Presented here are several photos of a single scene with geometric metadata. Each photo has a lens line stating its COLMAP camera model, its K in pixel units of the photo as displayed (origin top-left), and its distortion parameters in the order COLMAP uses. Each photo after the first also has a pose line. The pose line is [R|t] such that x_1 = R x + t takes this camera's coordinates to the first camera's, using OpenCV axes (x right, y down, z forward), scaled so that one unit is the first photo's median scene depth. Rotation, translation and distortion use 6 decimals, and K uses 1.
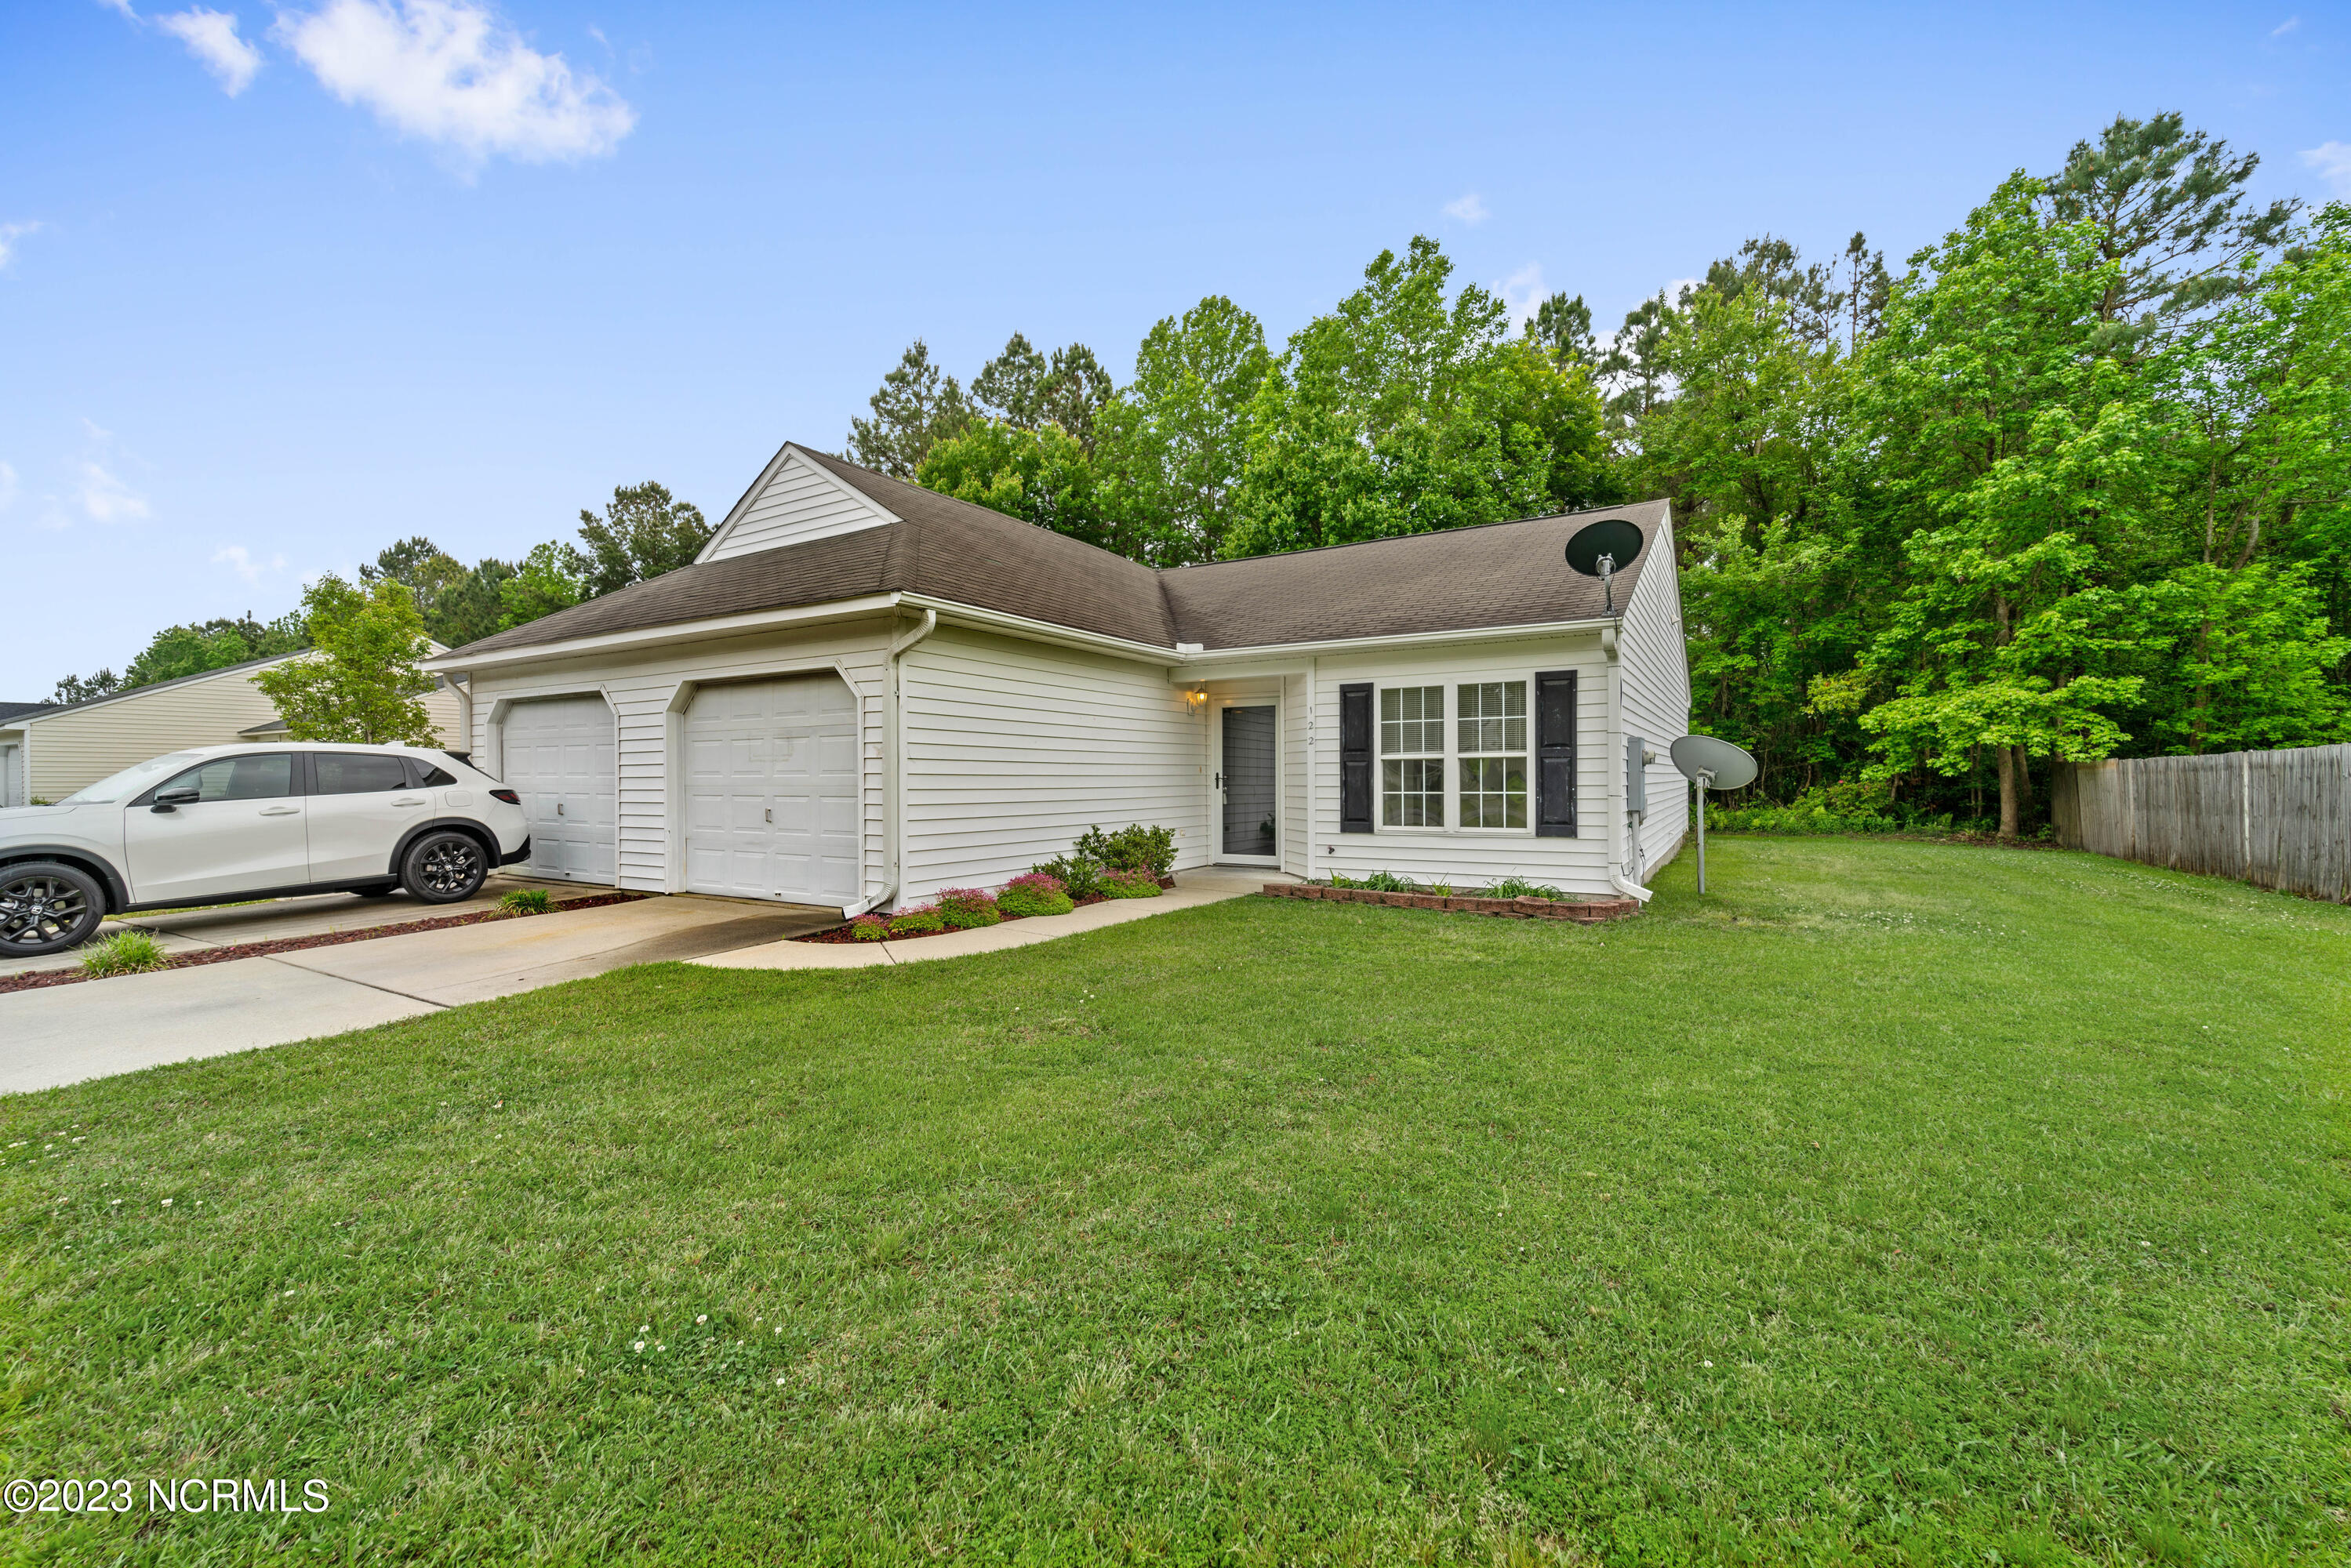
lens RADIAL K [[973.0, 0, 1175.5], [0, 973.0, 784.0], [0, 0, 1]] dist [-0.000322, -0.000082]
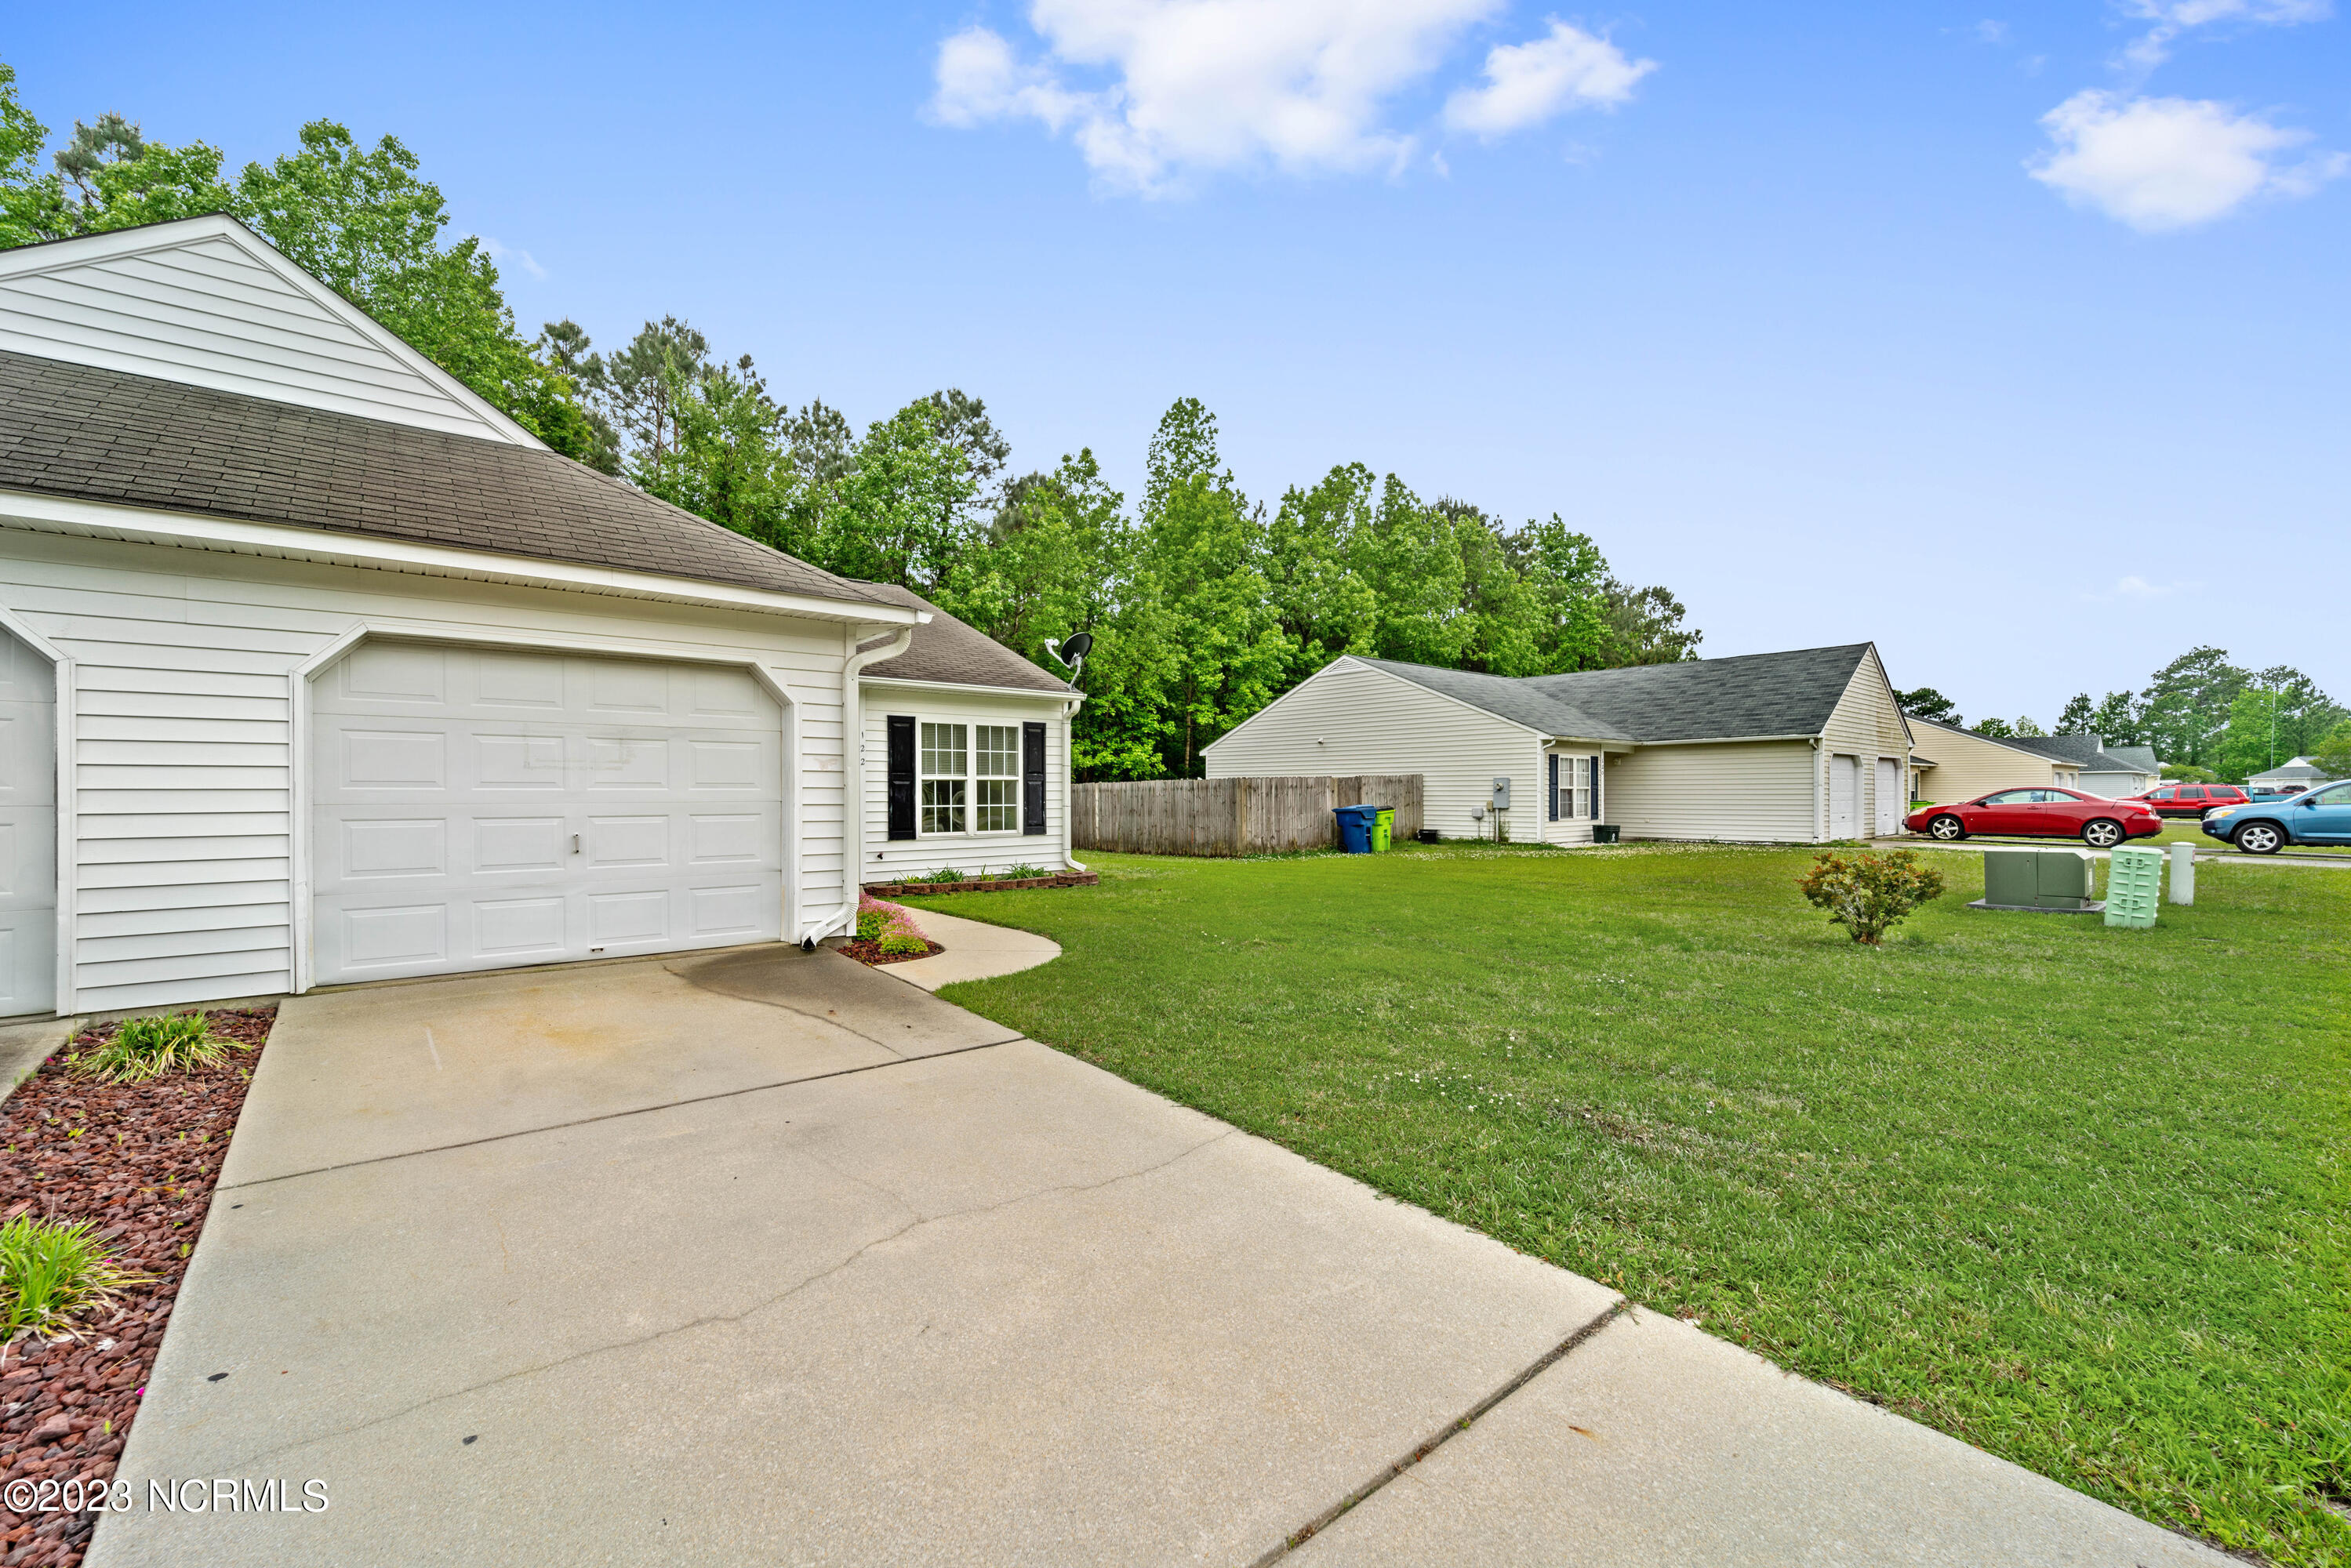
lens RADIAL K [[973.0, 0, 1175.5], [0, 973.0, 784.0], [0, 0, 1]] dist [-0.000322, -0.000082]
pose [[0.310507, 0.013430, 0.950476, -0.887944], [0.006150, 0.999851, -0.016137, 0.002541], [-0.950551, 0.010856, 0.310378, 0.319953]]
